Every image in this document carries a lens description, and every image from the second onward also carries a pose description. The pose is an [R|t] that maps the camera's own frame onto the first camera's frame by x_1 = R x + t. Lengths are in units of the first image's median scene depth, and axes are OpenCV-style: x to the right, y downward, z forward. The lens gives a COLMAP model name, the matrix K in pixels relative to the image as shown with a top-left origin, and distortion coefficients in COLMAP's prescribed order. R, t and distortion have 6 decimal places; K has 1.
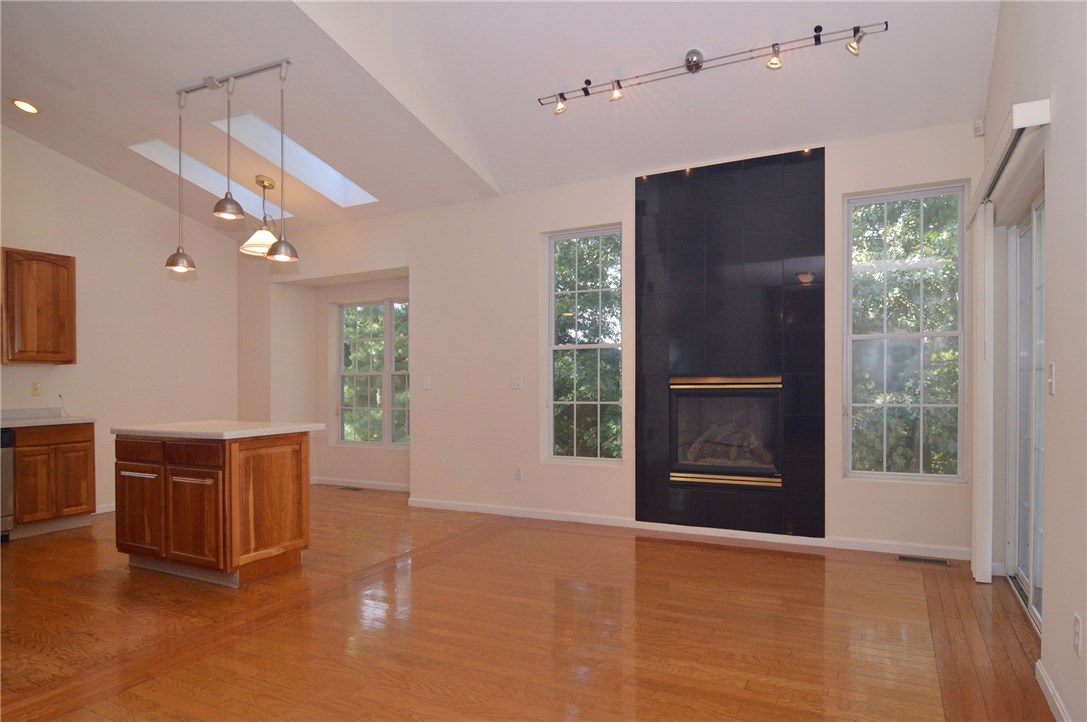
lens RADIAL K [[618.8, 0, 546.1], [0, 618.8, 379.0], [0, 0, 1]] dist [0.000448, 0.000139]
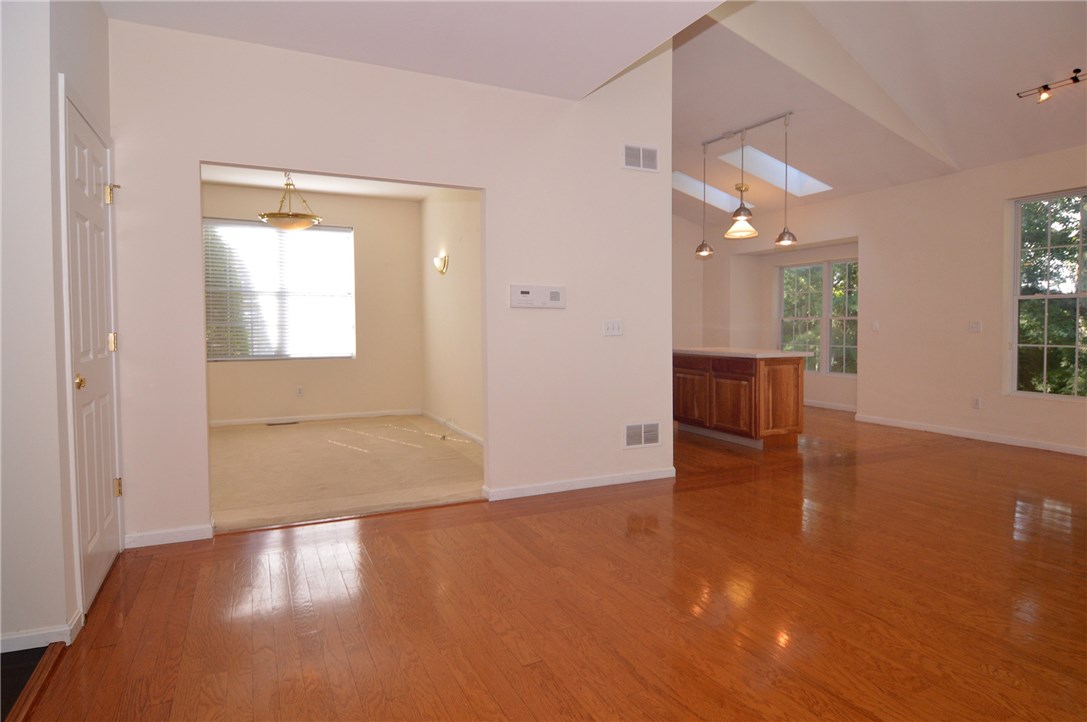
lens RADIAL K [[540.7, 0, 468.3], [0, 540.7, 333.4], [0, 0, 1]] dist [-0.003088, -0.006554]
pose [[0.766401, 0.023507, -0.641933, -0.161148], [-0.013034, 0.999694, 0.021046, 0.010008], [0.642231, -0.007763, 0.766472, -0.510497]]
